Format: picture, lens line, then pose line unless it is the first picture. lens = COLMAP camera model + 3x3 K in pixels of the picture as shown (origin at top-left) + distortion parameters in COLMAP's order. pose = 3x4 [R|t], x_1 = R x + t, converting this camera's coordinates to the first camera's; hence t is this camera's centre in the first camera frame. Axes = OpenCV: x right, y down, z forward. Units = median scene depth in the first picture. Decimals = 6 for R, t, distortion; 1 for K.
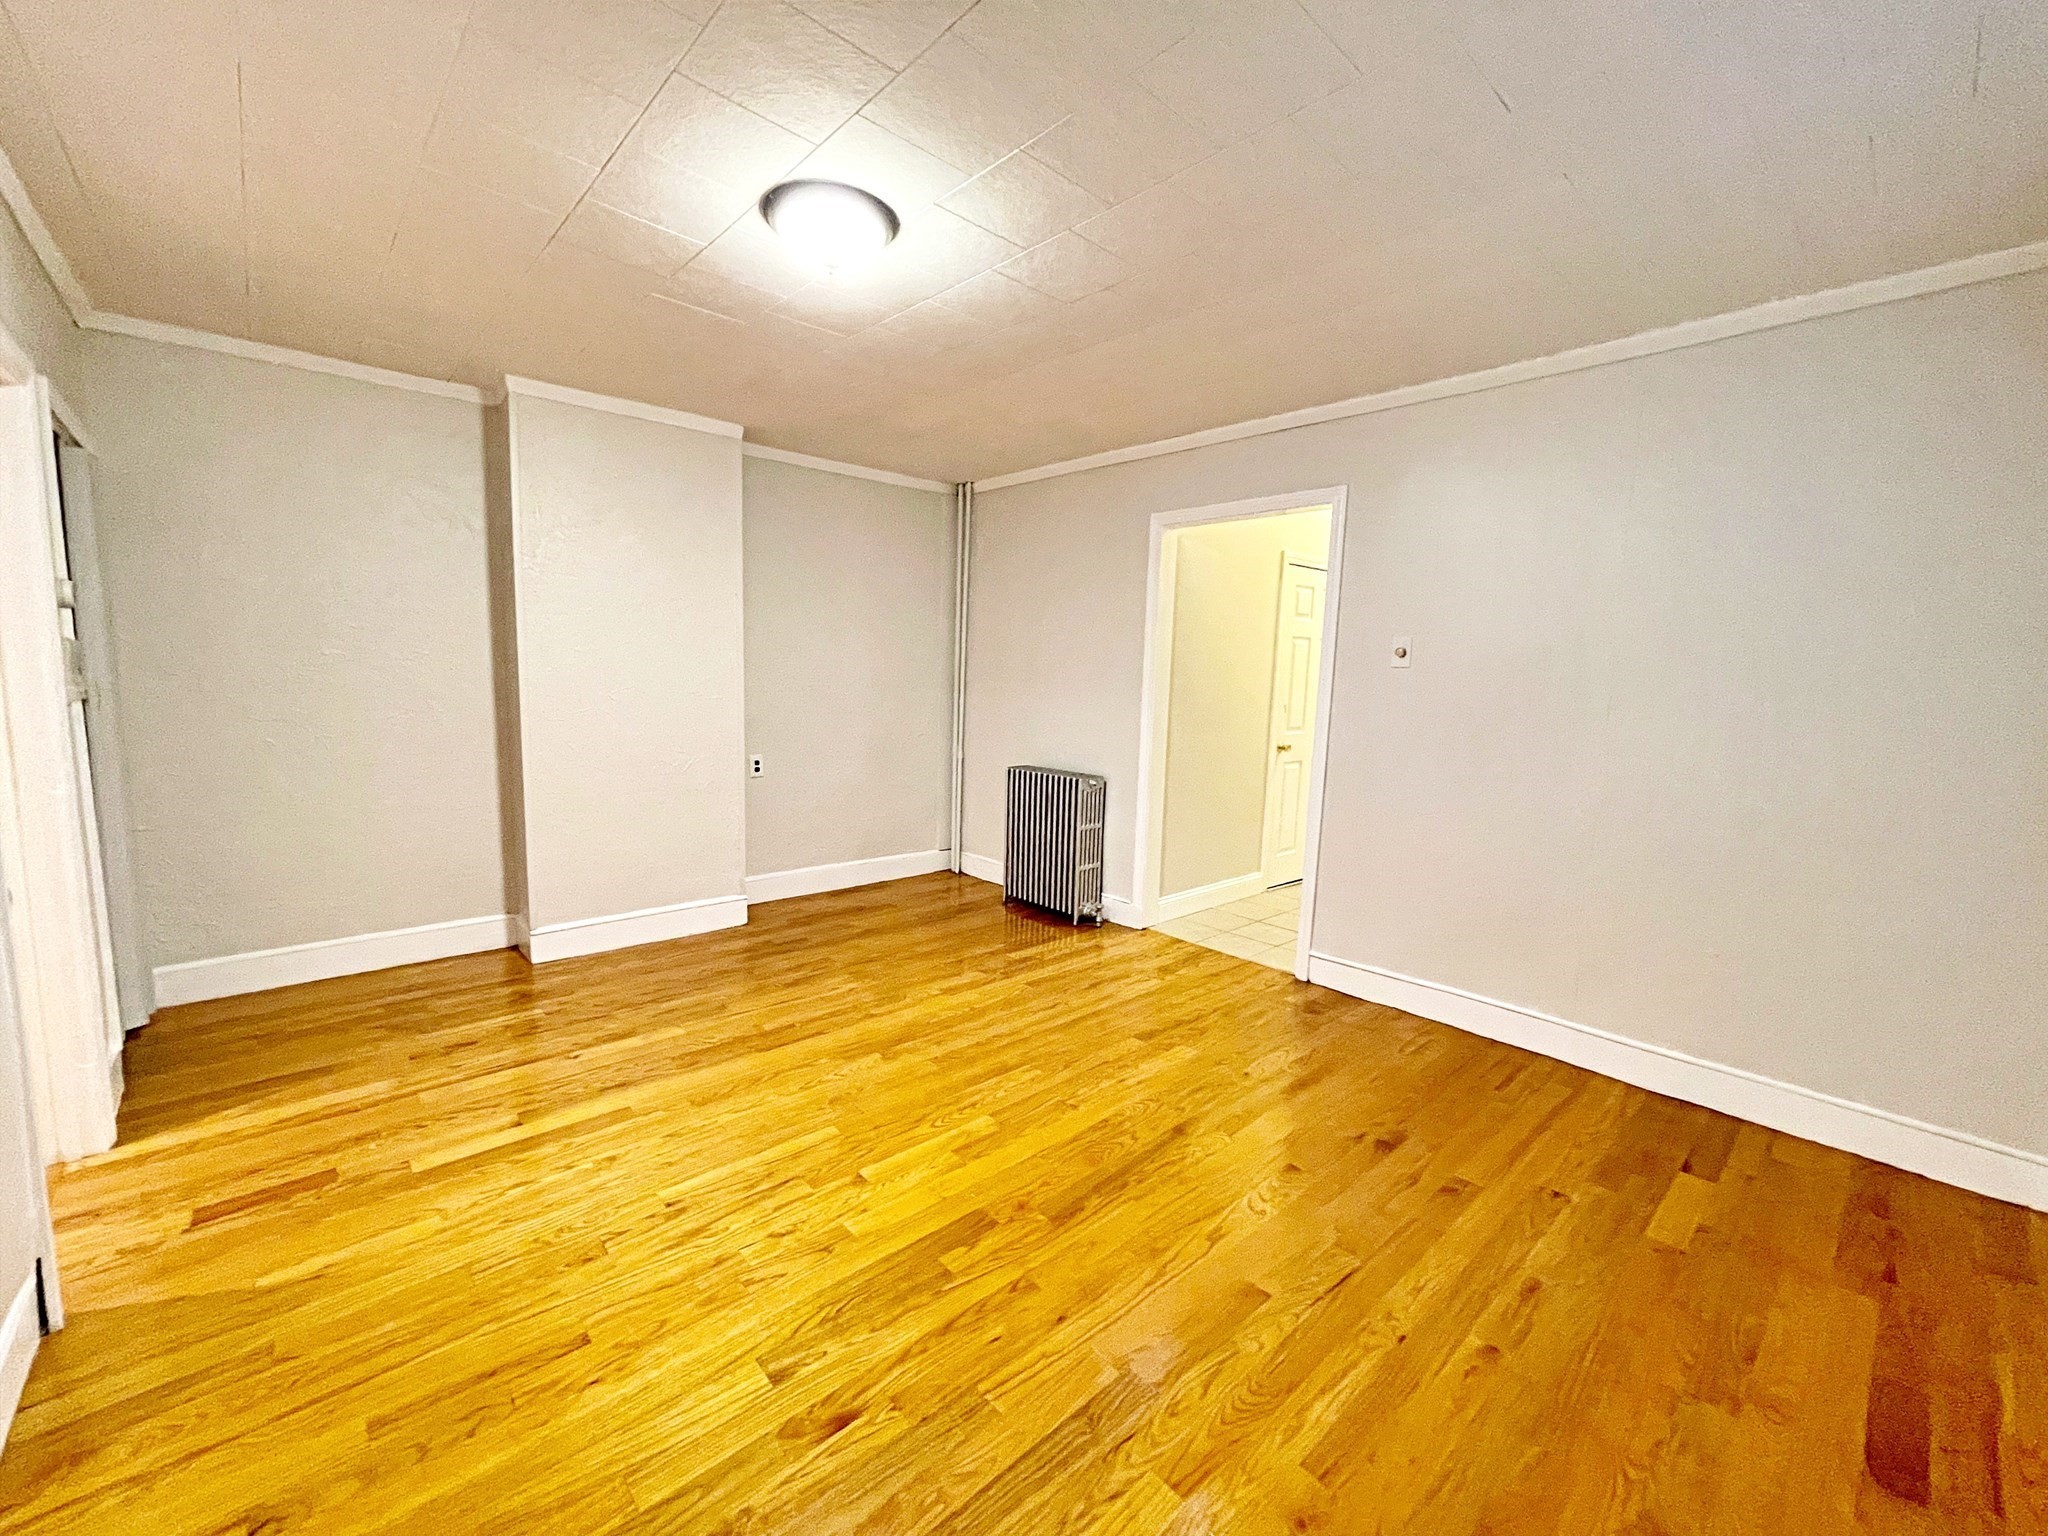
lens RADIAL K [[833.2, 0, 1031.4], [0, 833.2, 765.4], [0, 0, 1]] dist [0.000265, 0.000156]
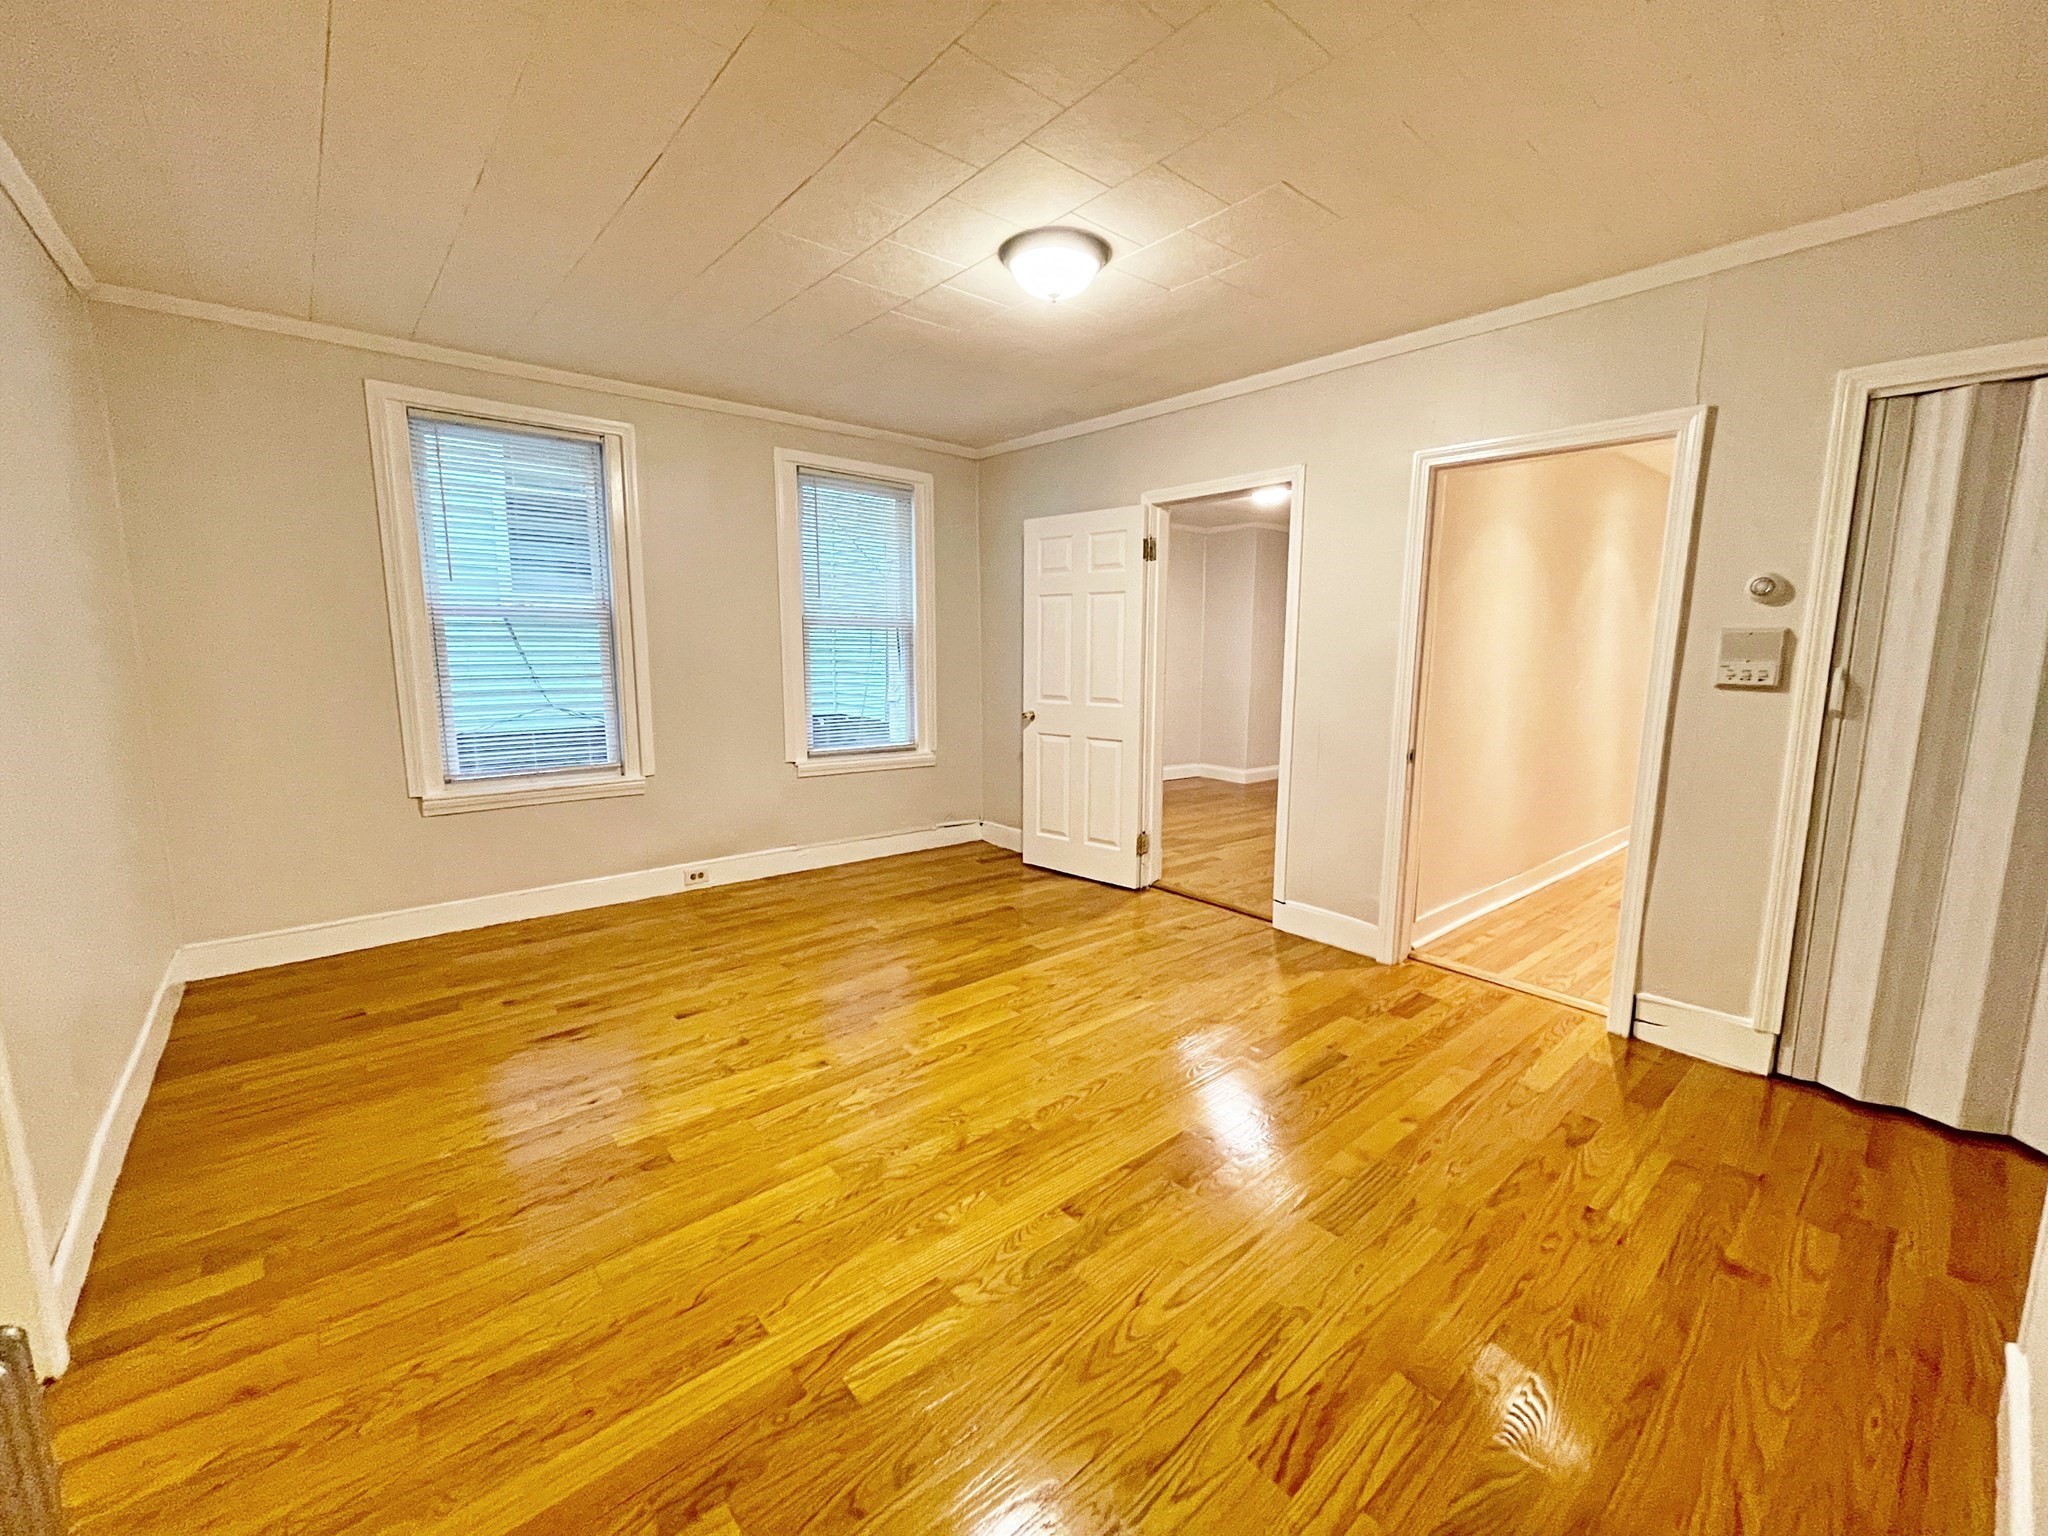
lens RADIAL K [[833.2, 0, 1031.4], [0, 833.2, 765.4], [0, 0, 1]] dist [0.000265, 0.000156]
pose [[-0.999198, -0.036951, 0.015402, -0.229633], [-0.031445, 0.962555, 0.269256, -0.248173], [-0.024774, 0.268556, -0.962946, 2.145842]]
